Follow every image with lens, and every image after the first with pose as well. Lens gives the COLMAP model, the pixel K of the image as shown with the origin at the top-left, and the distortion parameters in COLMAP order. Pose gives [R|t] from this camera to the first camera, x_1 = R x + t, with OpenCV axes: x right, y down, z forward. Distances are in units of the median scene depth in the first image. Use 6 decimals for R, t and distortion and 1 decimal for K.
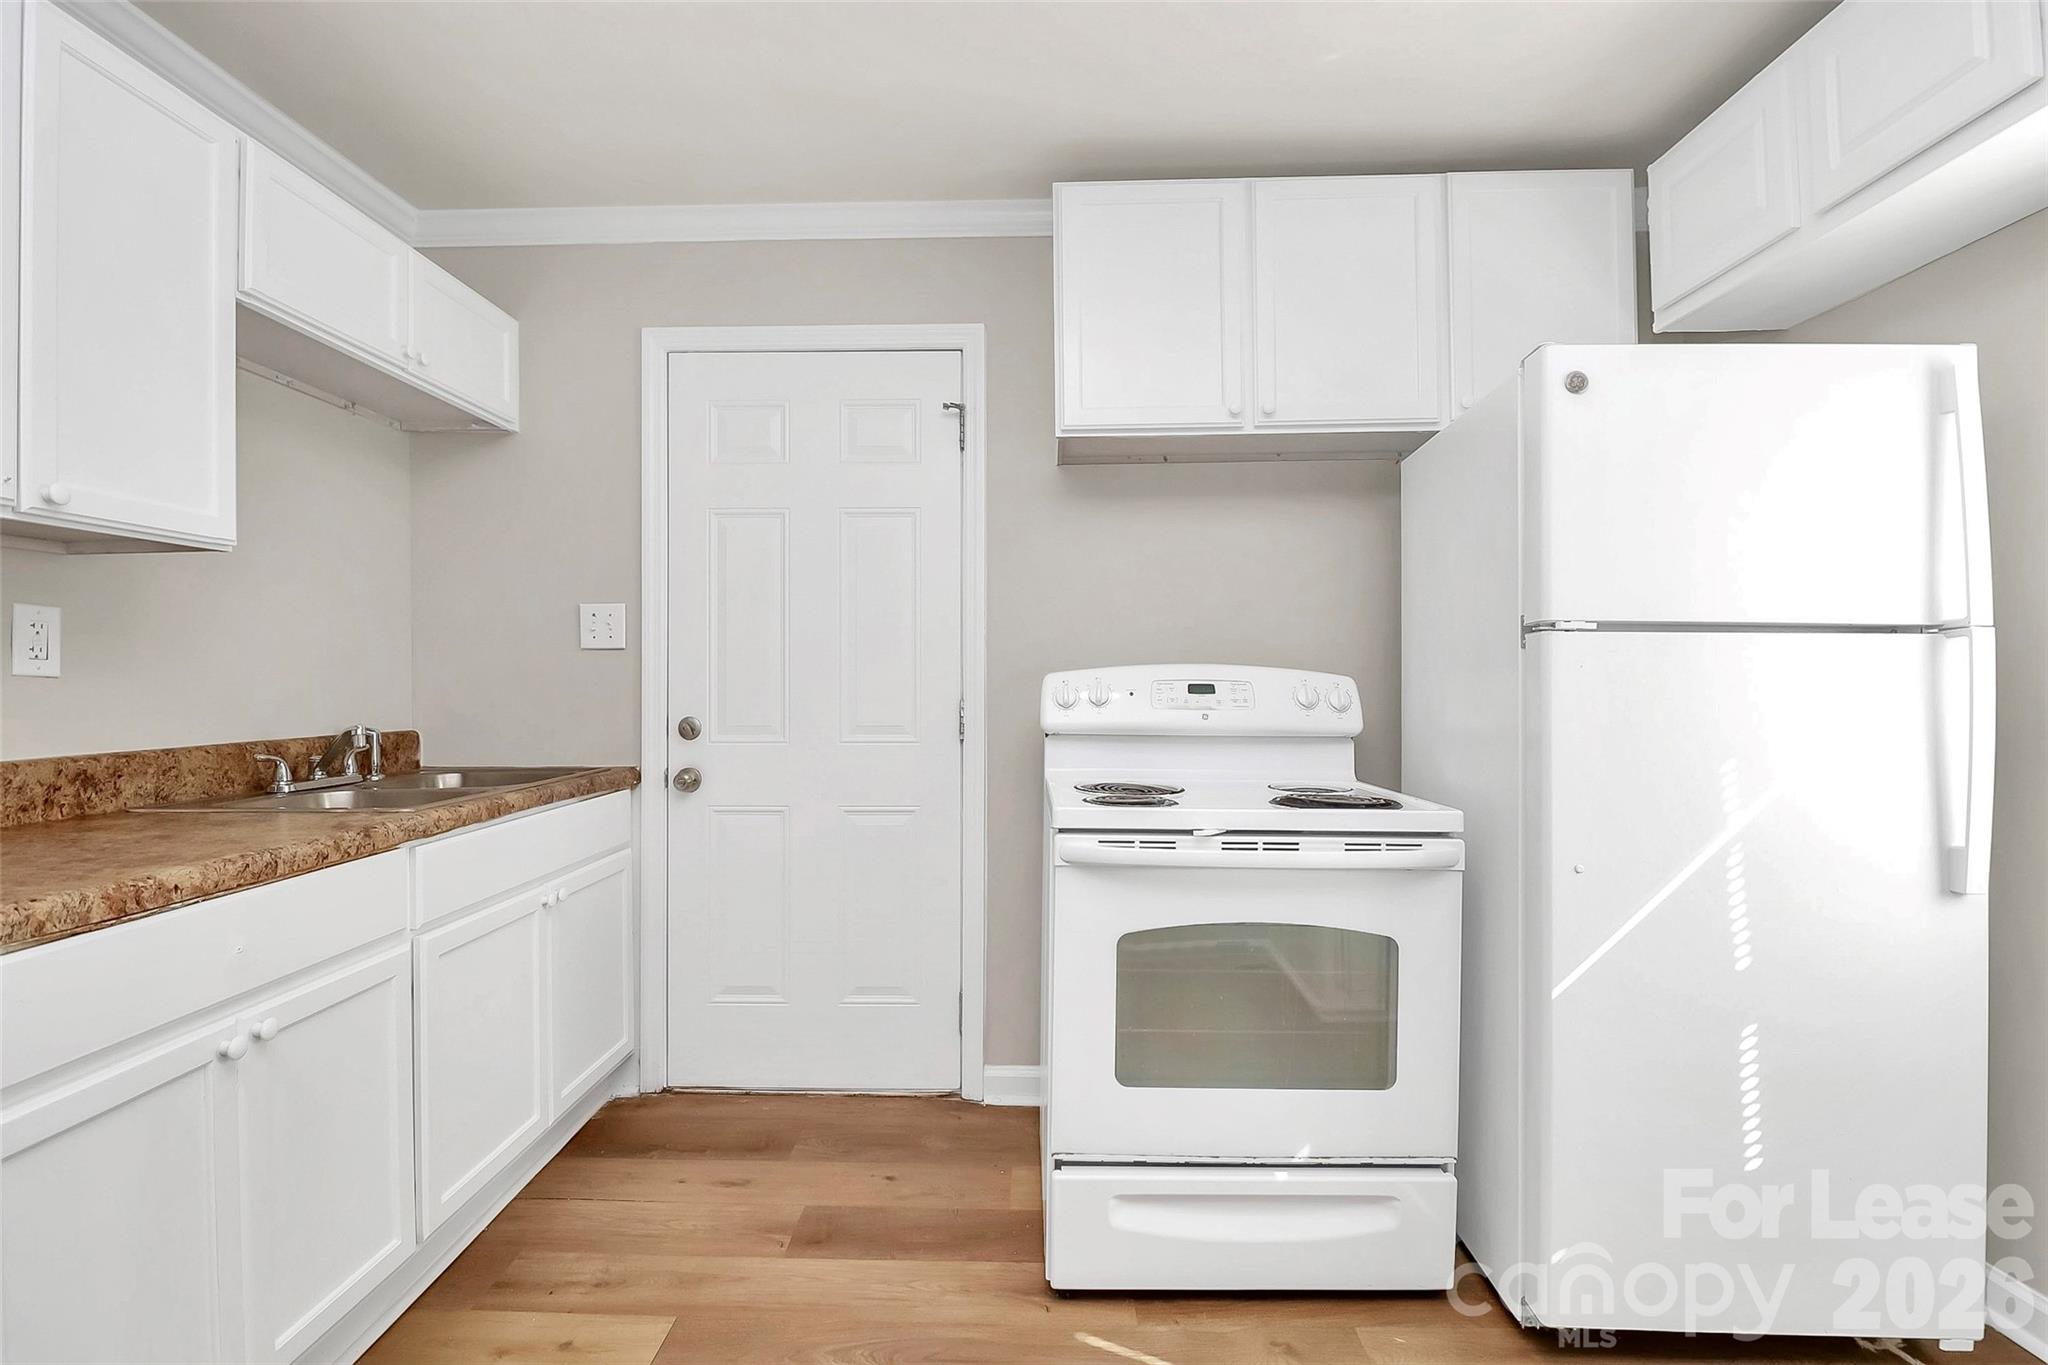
lens RADIAL K [[970.6, 0, 1023.2], [0, 970.6, 675.4], [0, 0, 1]] dist [0.004648, -0.014711]
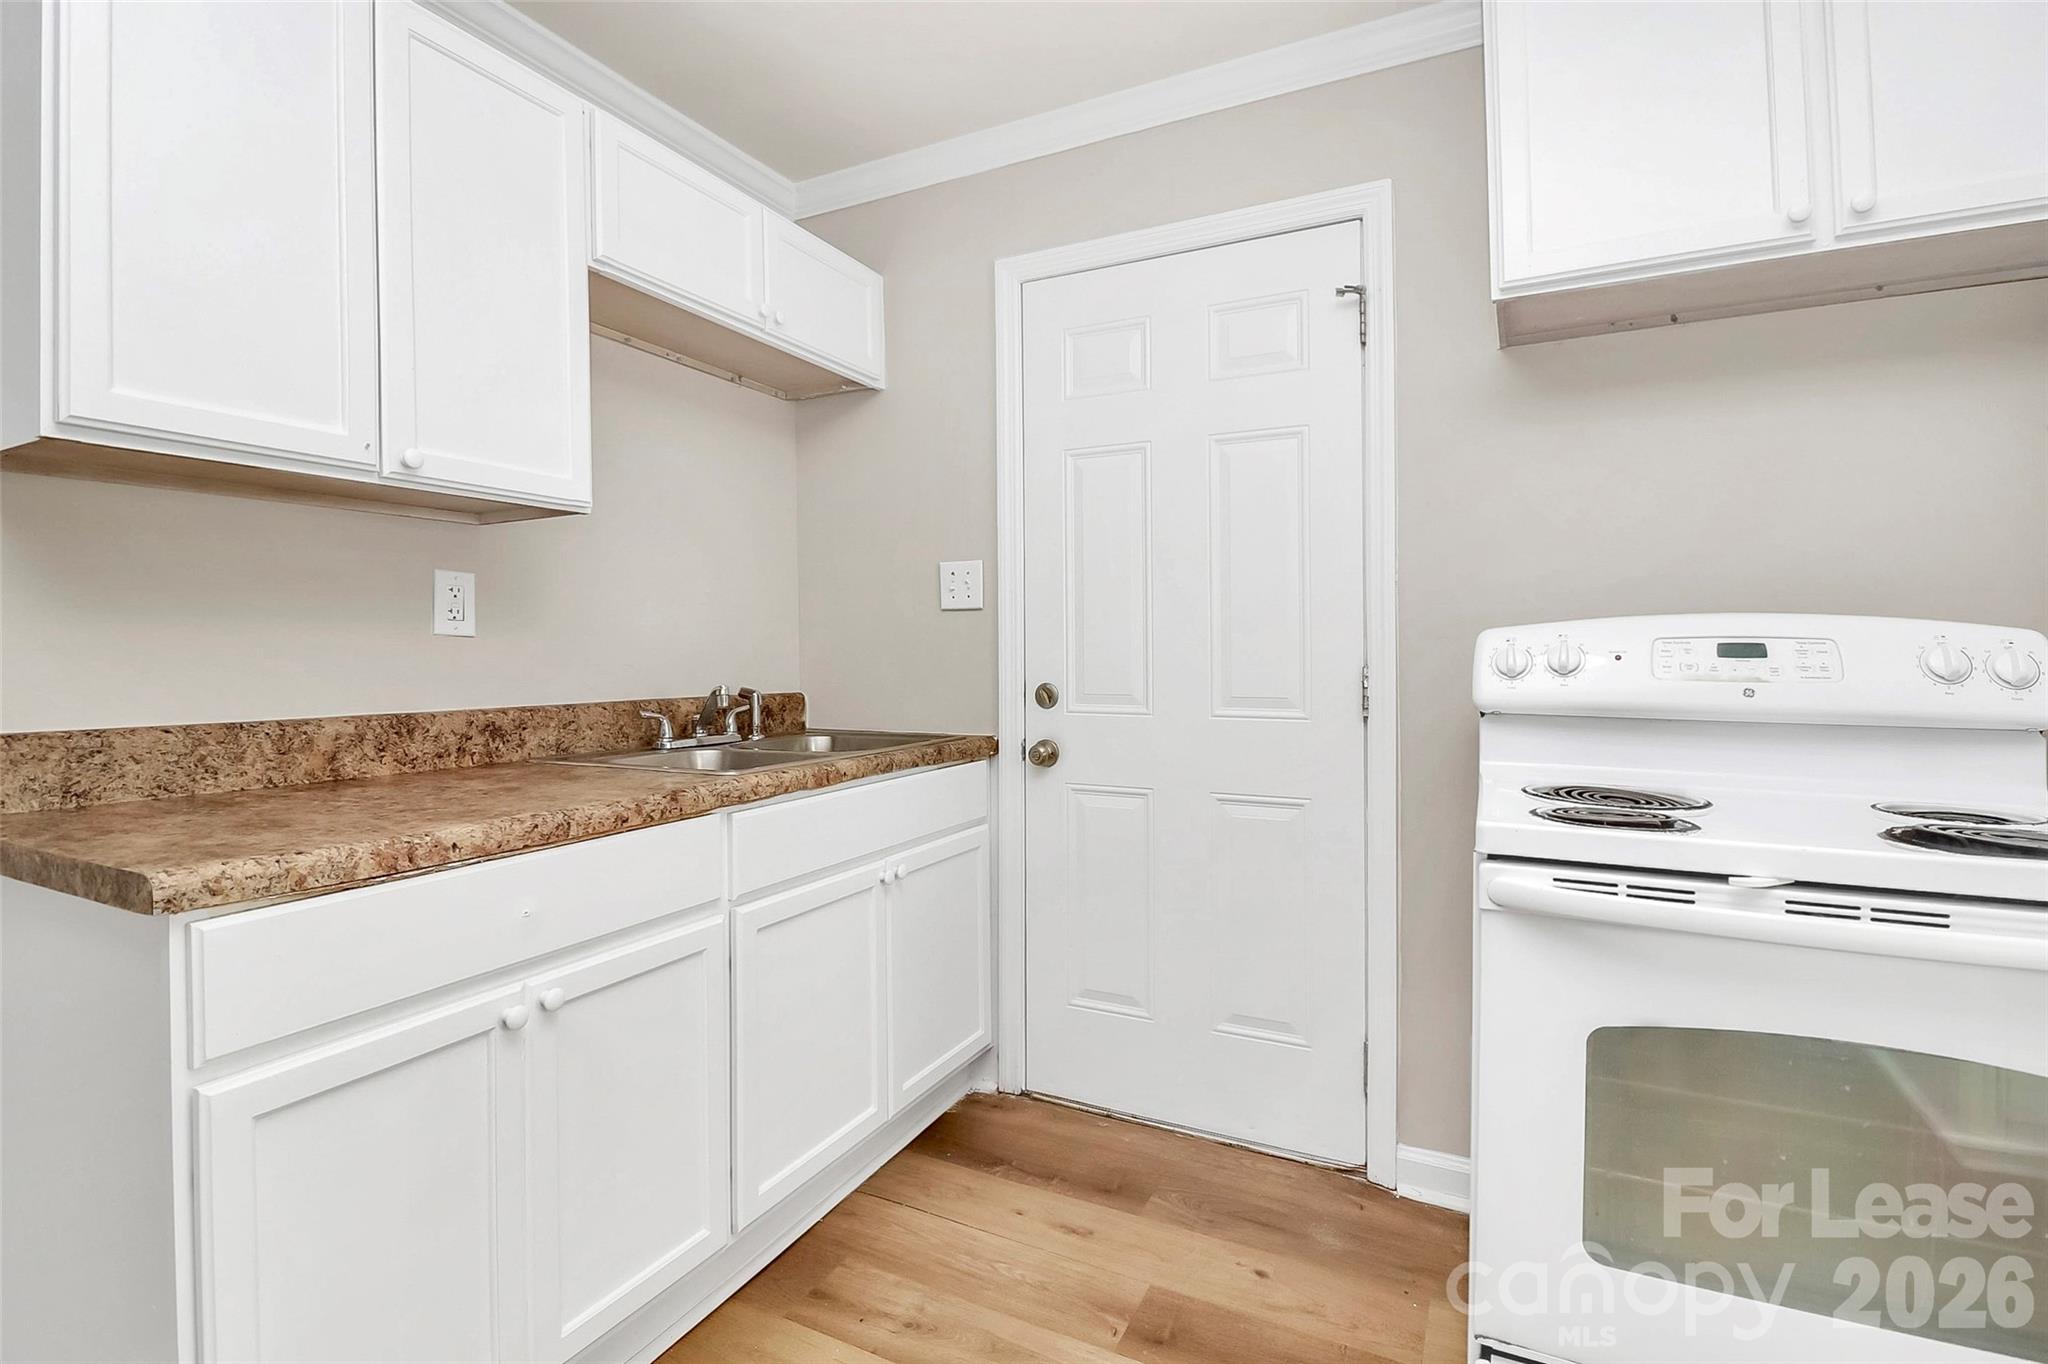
lens RADIAL K [[981.4, 0, 1011.2], [0, 981.4, 641.2], [0, 0, 1]] dist [0.001488, -0.013731]
pose [[0.898403, -0.004787, -0.439145, 0.034706], [0.002025, 0.999975, -0.006756, 0.013026], [0.439166, 0.005181, 0.898391, 0.215146]]
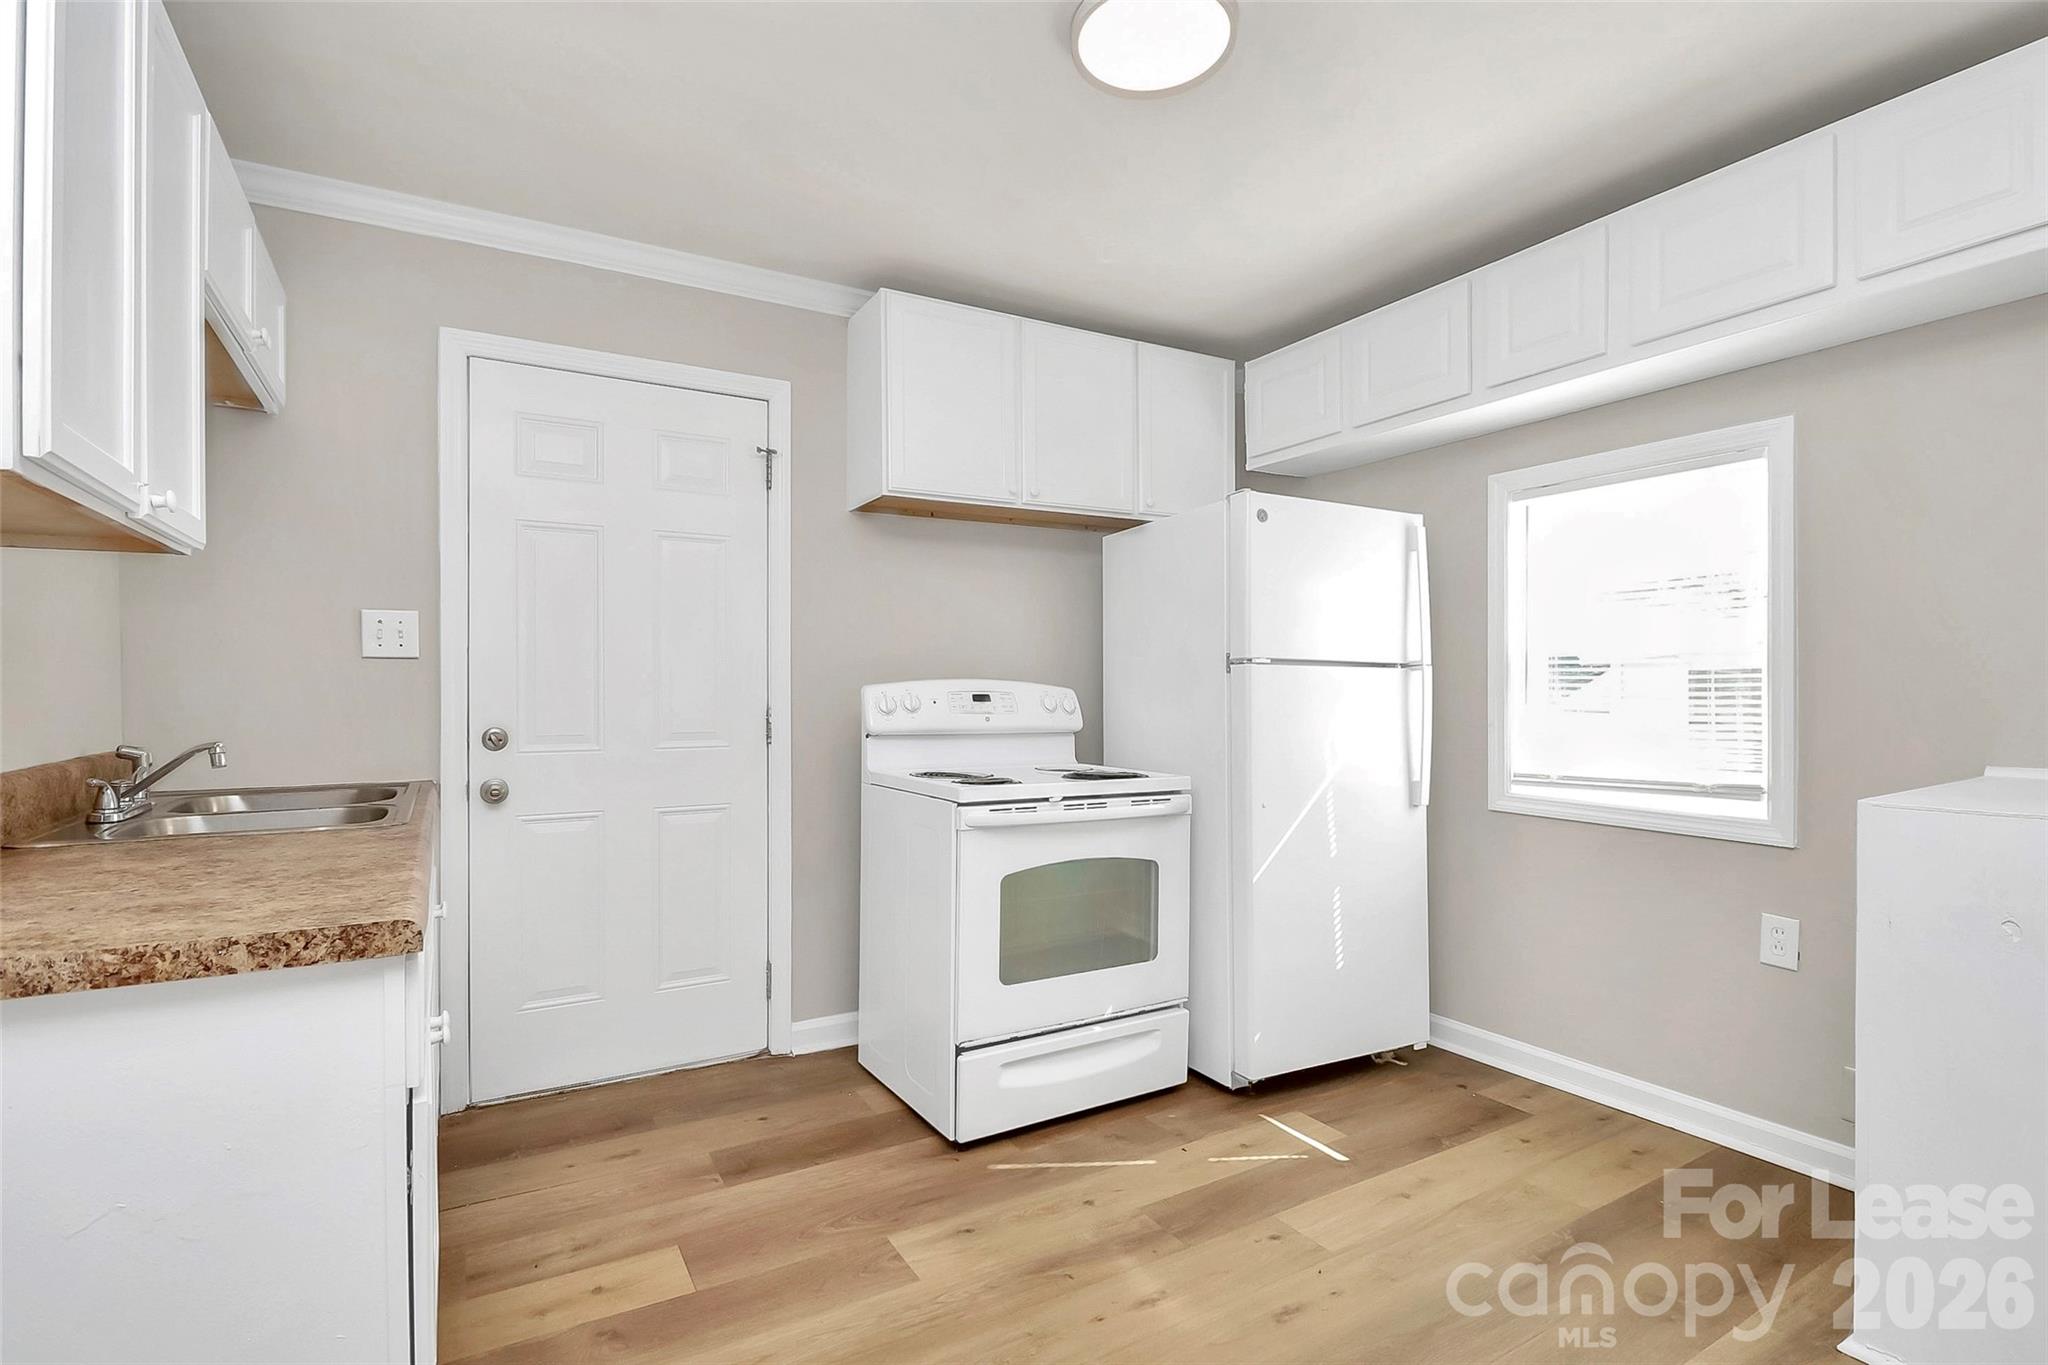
lens RADIAL K [[968.5, 0, 1024.5], [0, 968.5, 691.5], [0, 0, 1]] dist [0.001386, -0.015502]
pose [[0.848726, -0.000109, 0.528833, -0.526320], [-0.005437, 0.999945, 0.008931, -0.008091], [-0.528806, -0.010455, 0.848679, -0.161051]]
